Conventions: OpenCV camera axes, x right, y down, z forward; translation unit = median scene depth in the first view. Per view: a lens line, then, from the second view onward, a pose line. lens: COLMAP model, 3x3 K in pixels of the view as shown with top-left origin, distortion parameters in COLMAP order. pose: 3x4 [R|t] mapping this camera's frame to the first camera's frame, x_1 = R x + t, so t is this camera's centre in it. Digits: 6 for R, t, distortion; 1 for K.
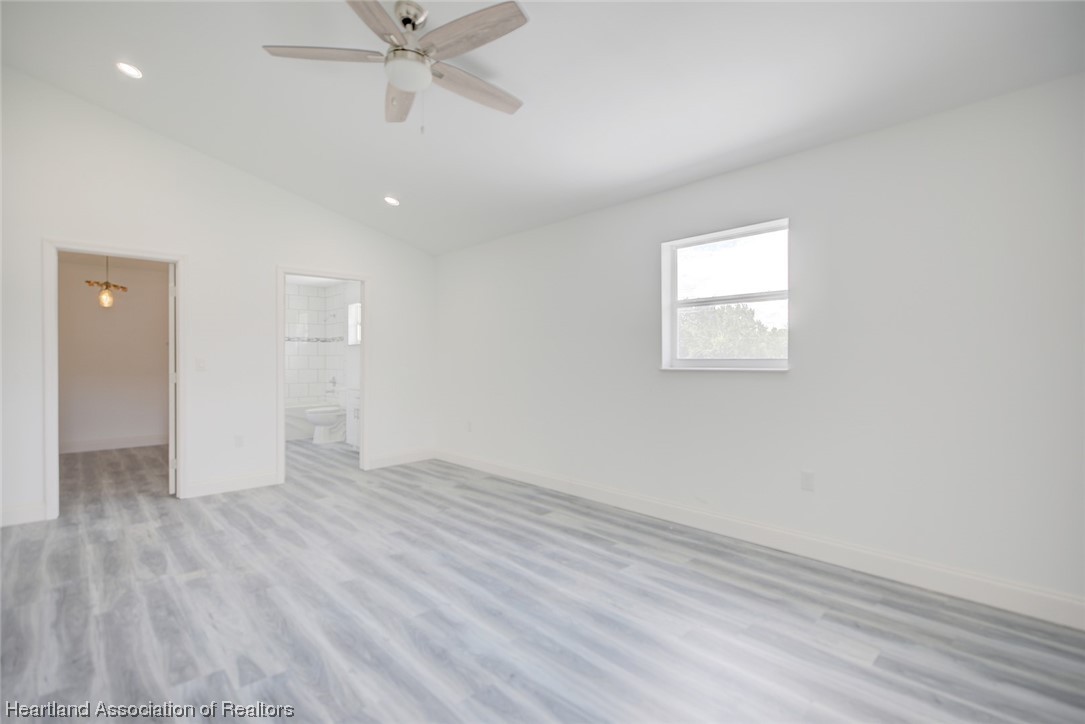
lens RADIAL K [[498.6, 0, 548.1], [0, 498.6, 367.4], [0, 0, 1]] dist [-0.005493, 0.000961]
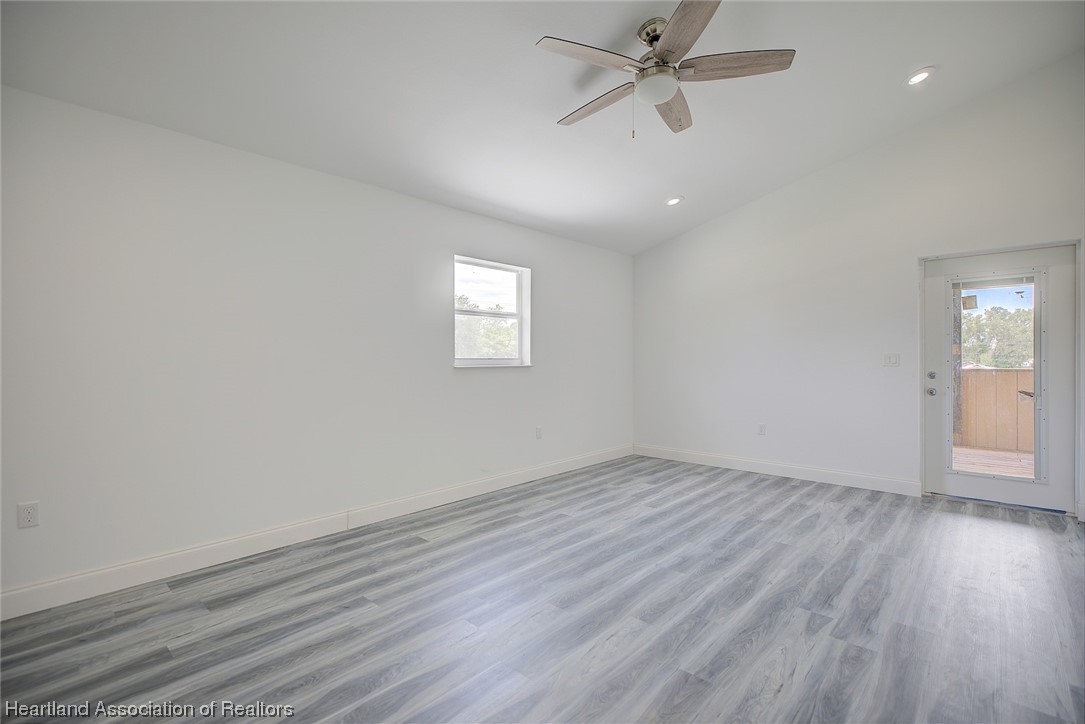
lens RADIAL K [[498.6, 0, 542.3], [0, 498.6, 362.0], [0, 0, 1]] dist [-0.005493, 0.000961]
pose [[-0.062687, -0.004558, 0.998023, -1.130196], [0.018713, 0.999808, 0.005742, -0.008684], [-0.997858, 0.019036, -0.062590, 1.120168]]
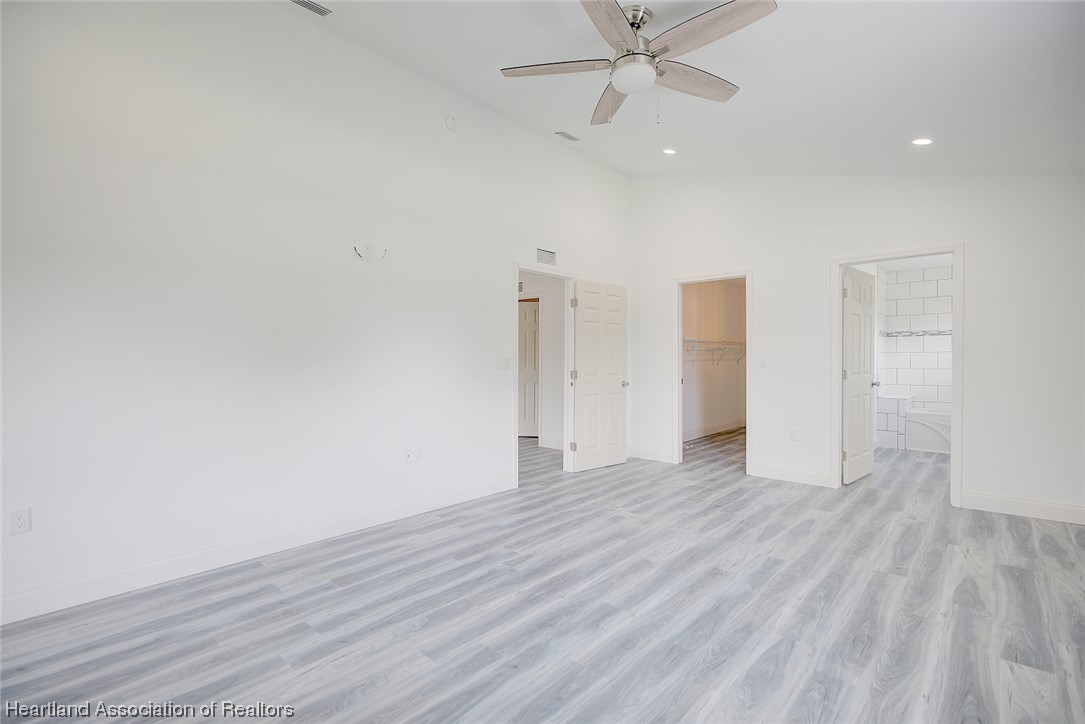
lens RADIAL K [[498.6, 0, 536.0], [0, 498.6, 354.6], [0, 0, 1]] dist [-0.005493, 0.000961]
pose [[0.052102, -0.008820, -0.998603, 0.620450], [-0.012342, 0.999879, -0.009475, -0.006781], [0.998565, 0.012819, 0.051987, 0.639303]]
